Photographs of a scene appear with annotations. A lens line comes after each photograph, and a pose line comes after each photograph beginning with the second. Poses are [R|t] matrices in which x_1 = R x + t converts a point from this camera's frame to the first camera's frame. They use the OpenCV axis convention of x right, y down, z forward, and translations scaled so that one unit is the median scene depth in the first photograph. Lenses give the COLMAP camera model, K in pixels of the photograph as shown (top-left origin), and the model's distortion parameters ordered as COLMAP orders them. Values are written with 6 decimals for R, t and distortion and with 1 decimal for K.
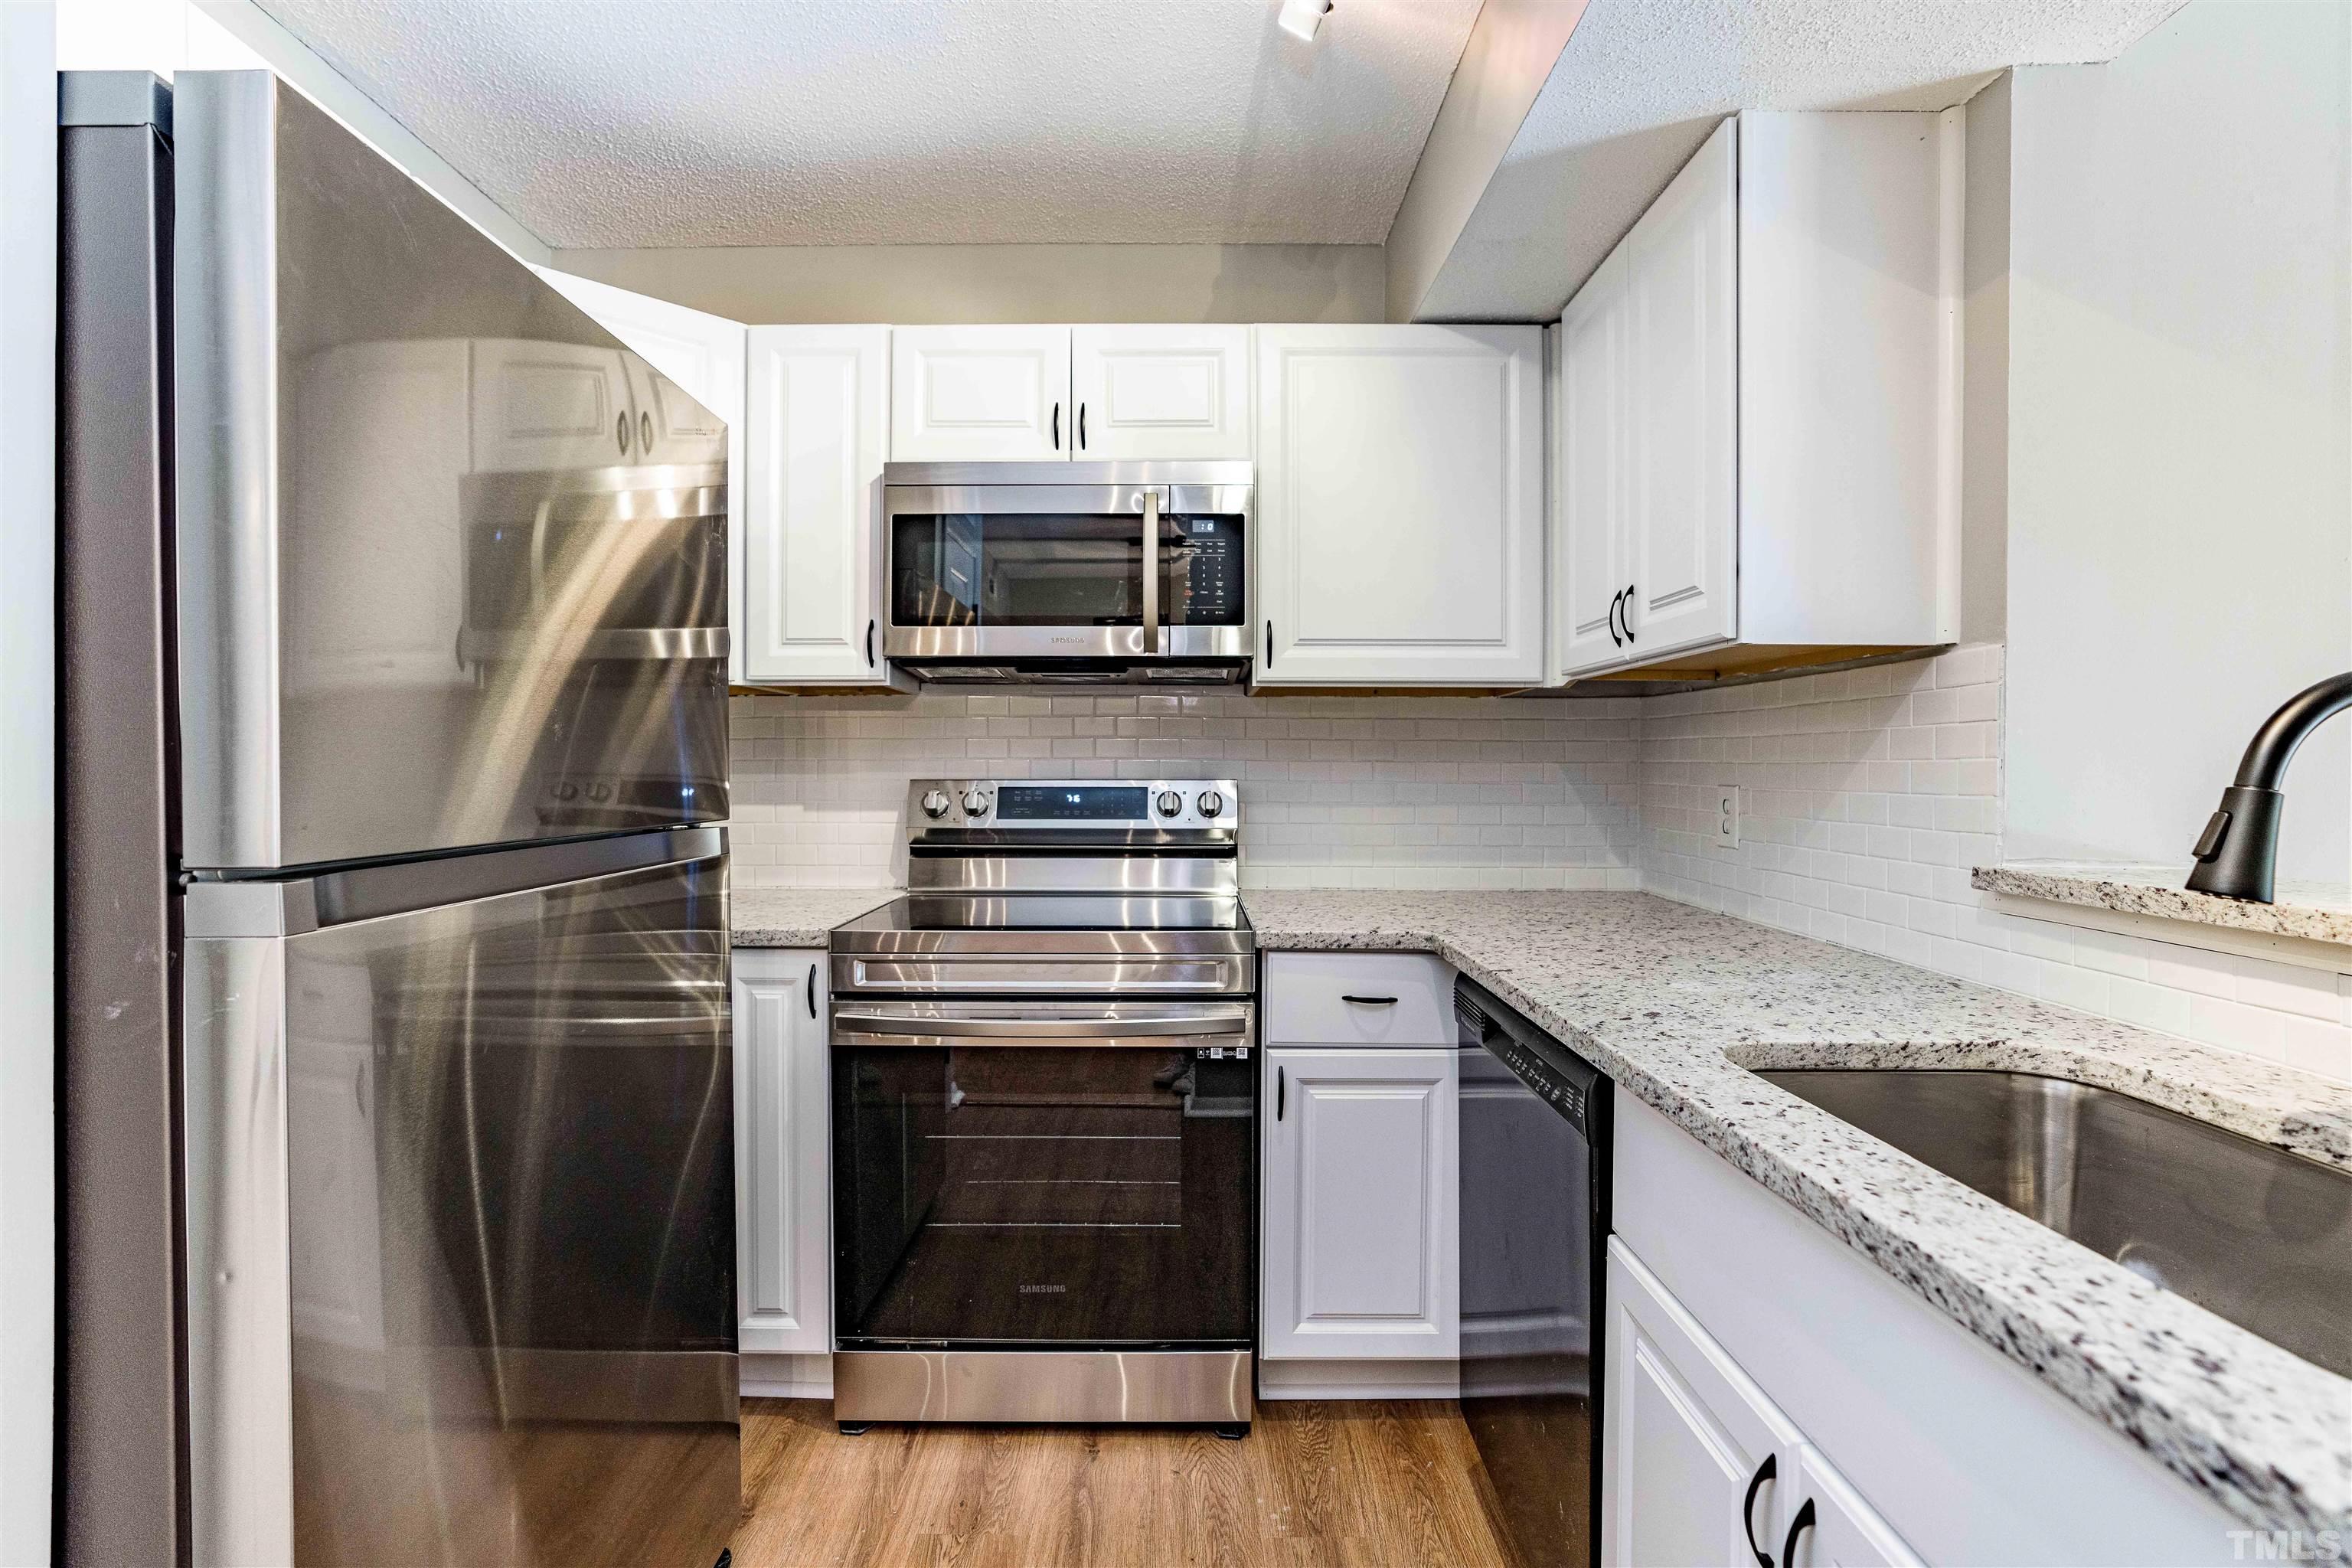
lens RADIAL K [[1095.6, 0, 1165.4], [0, 1095.6, 780.9], [0, 0, 1]] dist [-0.043256, 0.022087]
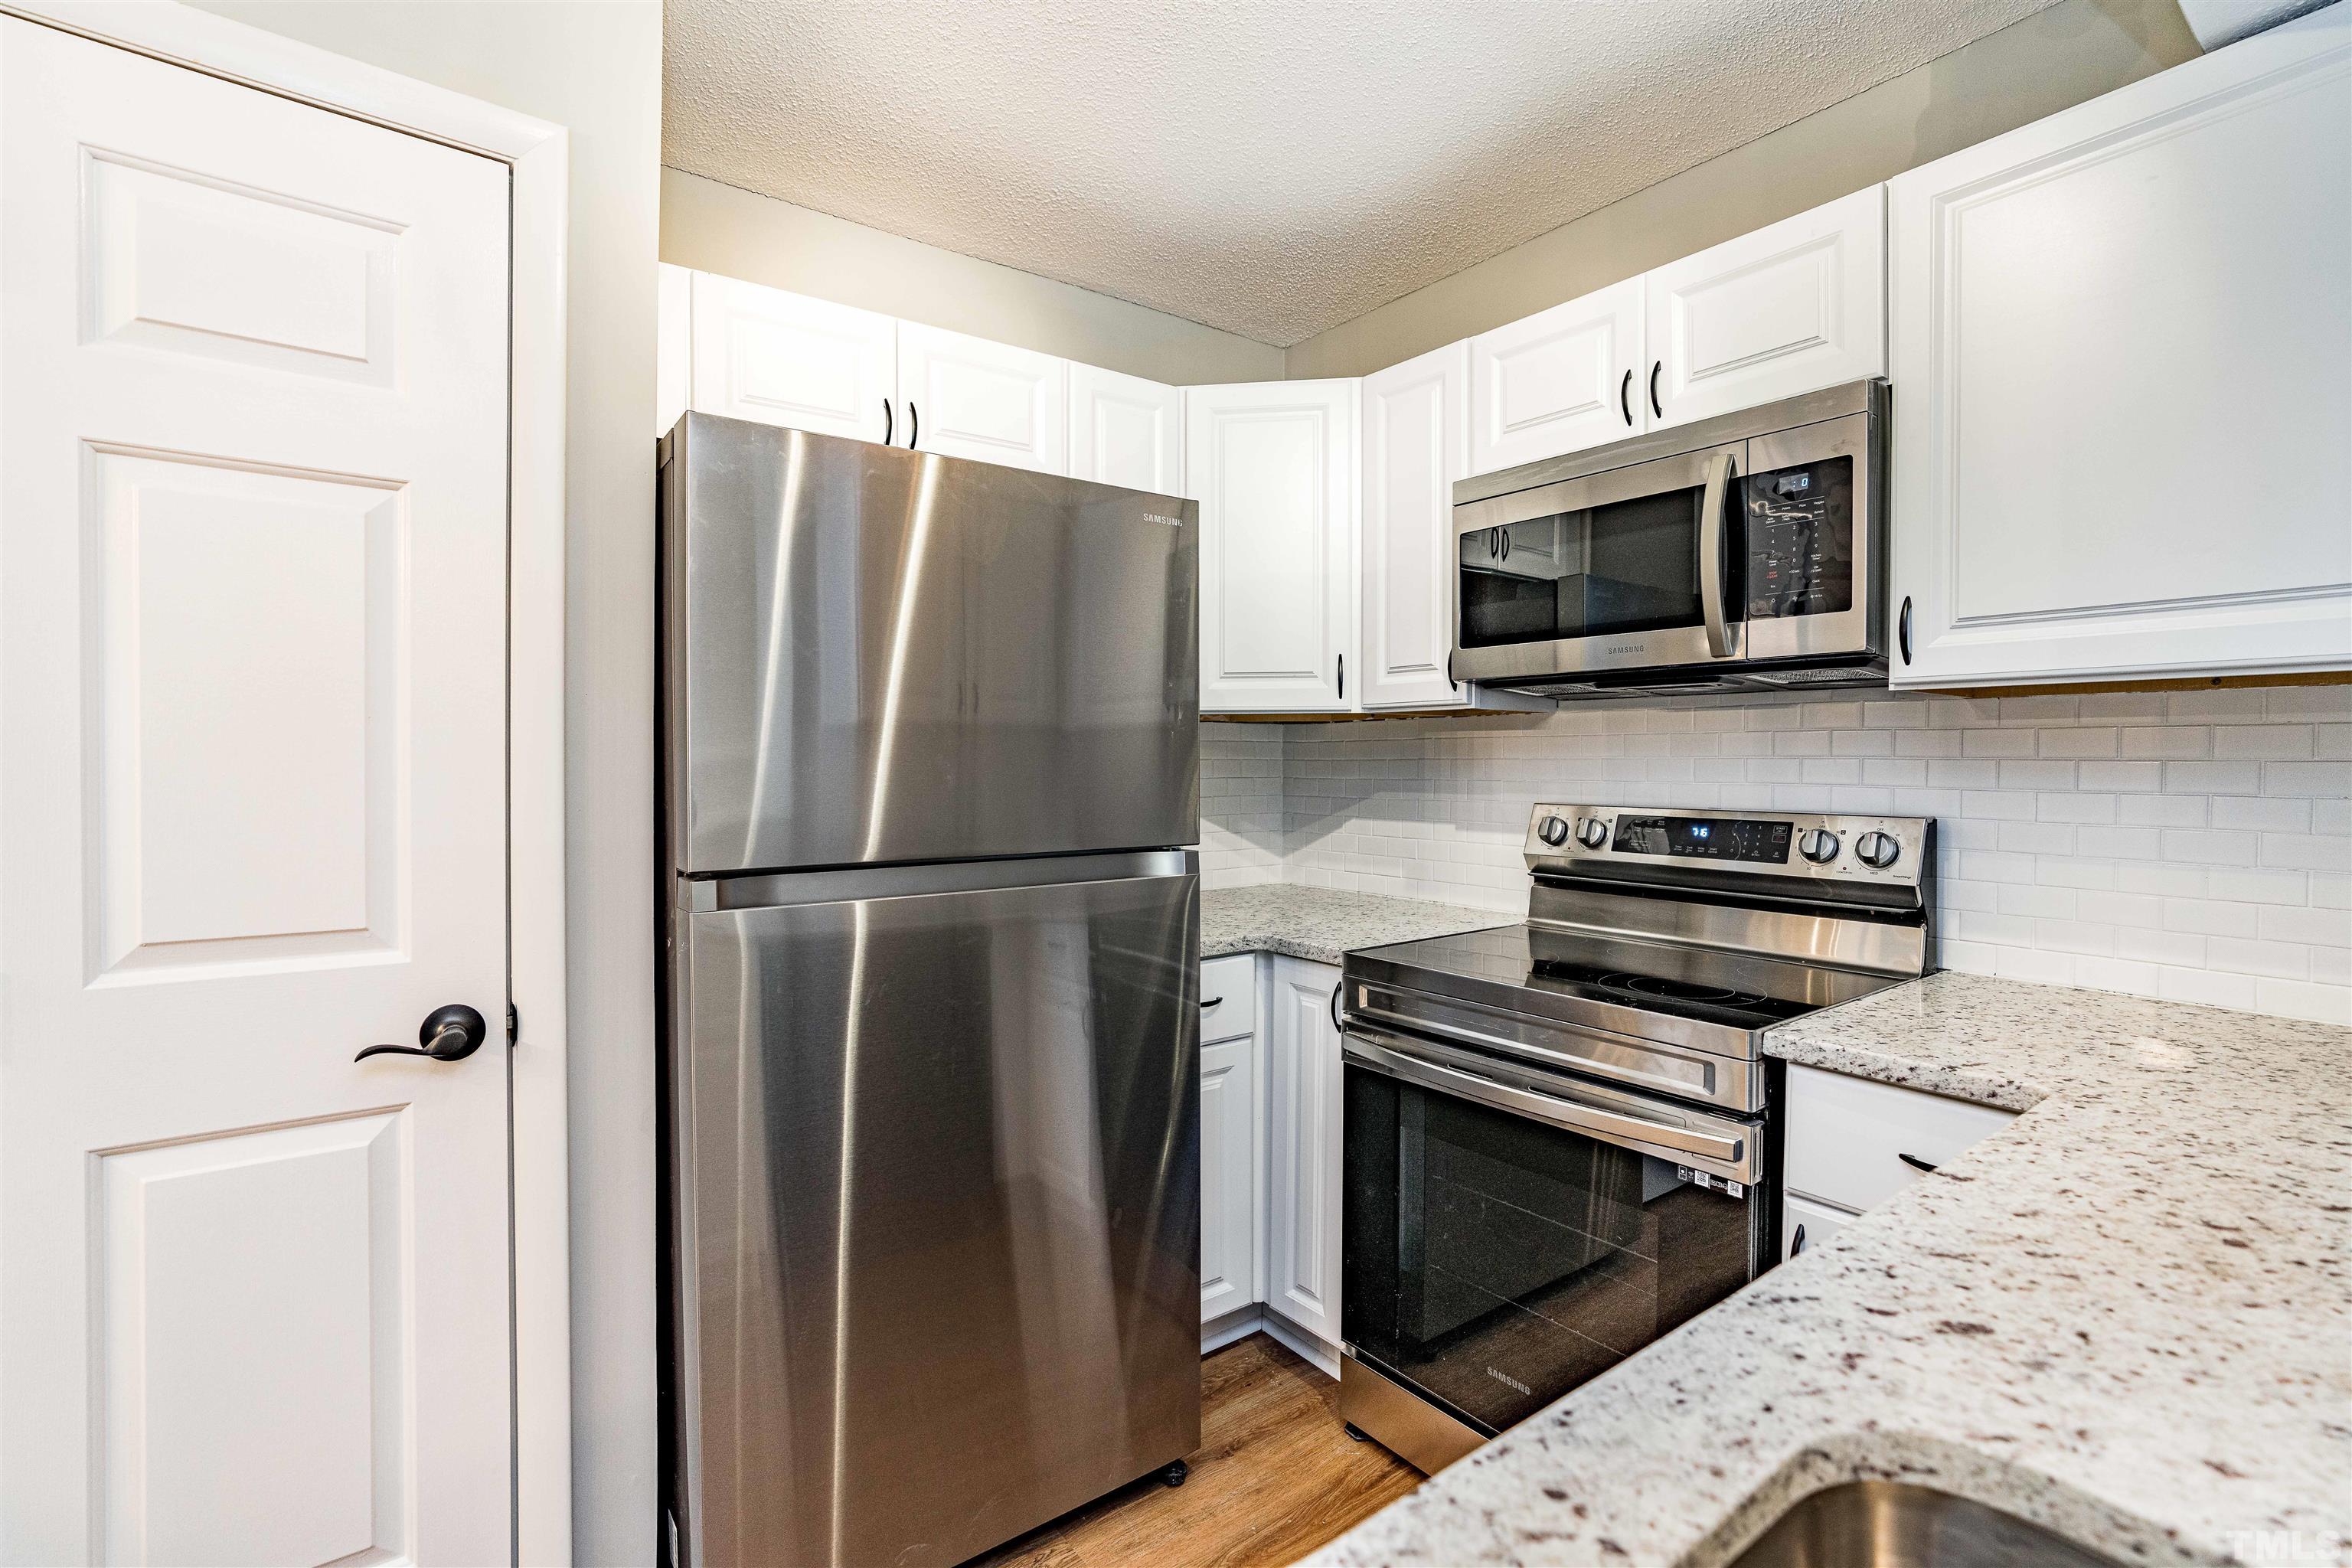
lens RADIAL K [[1076.3, 0, 1171.2], [0, 1076.3, 782.4], [0, 0, 1]] dist [-0.044114, 0.021344]
pose [[0.599688, 0.015221, -0.800089, 0.361481], [-0.007494, 0.999882, 0.013405, -0.033251], [0.800199, -0.002043, 0.599731, 0.216335]]
